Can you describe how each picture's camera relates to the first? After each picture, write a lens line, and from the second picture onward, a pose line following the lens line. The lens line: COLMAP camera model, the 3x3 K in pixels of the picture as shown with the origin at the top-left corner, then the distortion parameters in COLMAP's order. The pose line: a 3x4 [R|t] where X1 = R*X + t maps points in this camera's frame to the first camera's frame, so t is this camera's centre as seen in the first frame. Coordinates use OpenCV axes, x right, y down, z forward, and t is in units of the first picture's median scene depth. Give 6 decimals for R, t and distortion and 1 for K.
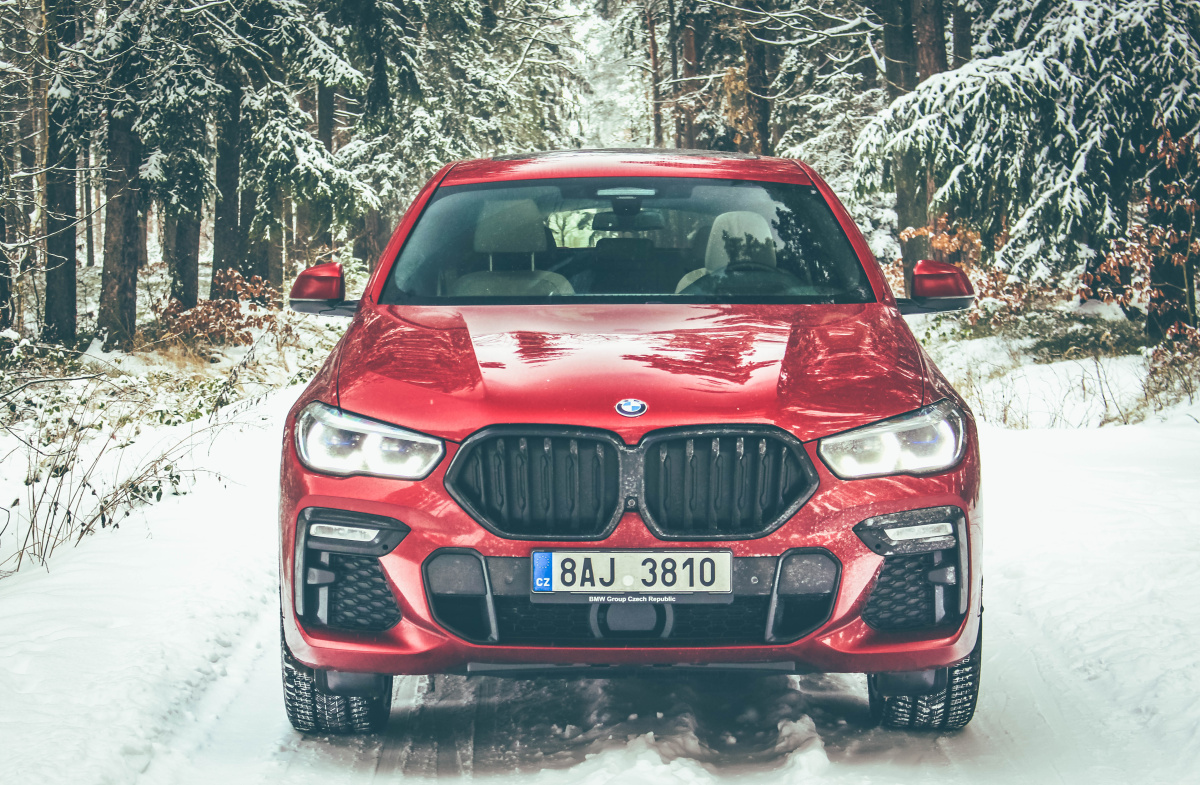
lens RADIAL K [[3183.2, 0, 599.9], [0, 3183.2, 392.7], [0, 0, 1]] dist [-0.128663, 0.000000]
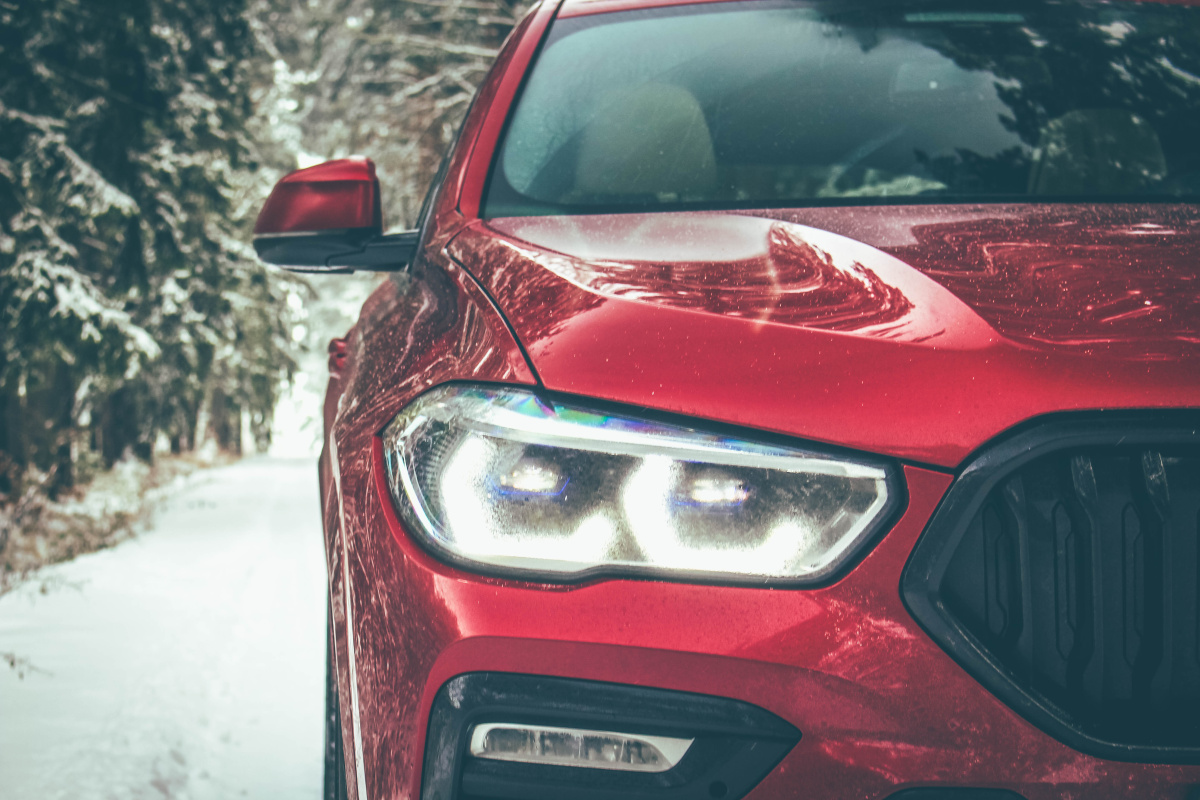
lens RADIAL K [[3036.9, 0, 600.1], [0, 3036.9, 400.2], [0, 0, 1]] dist [-0.085390, 0.000000]
pose [[0.995081, 0.000686, 0.099066, -0.032375], [0.006158, 0.997614, -0.068764, 0.008638], [-0.098876, 0.069036, 0.992702, 0.197265]]
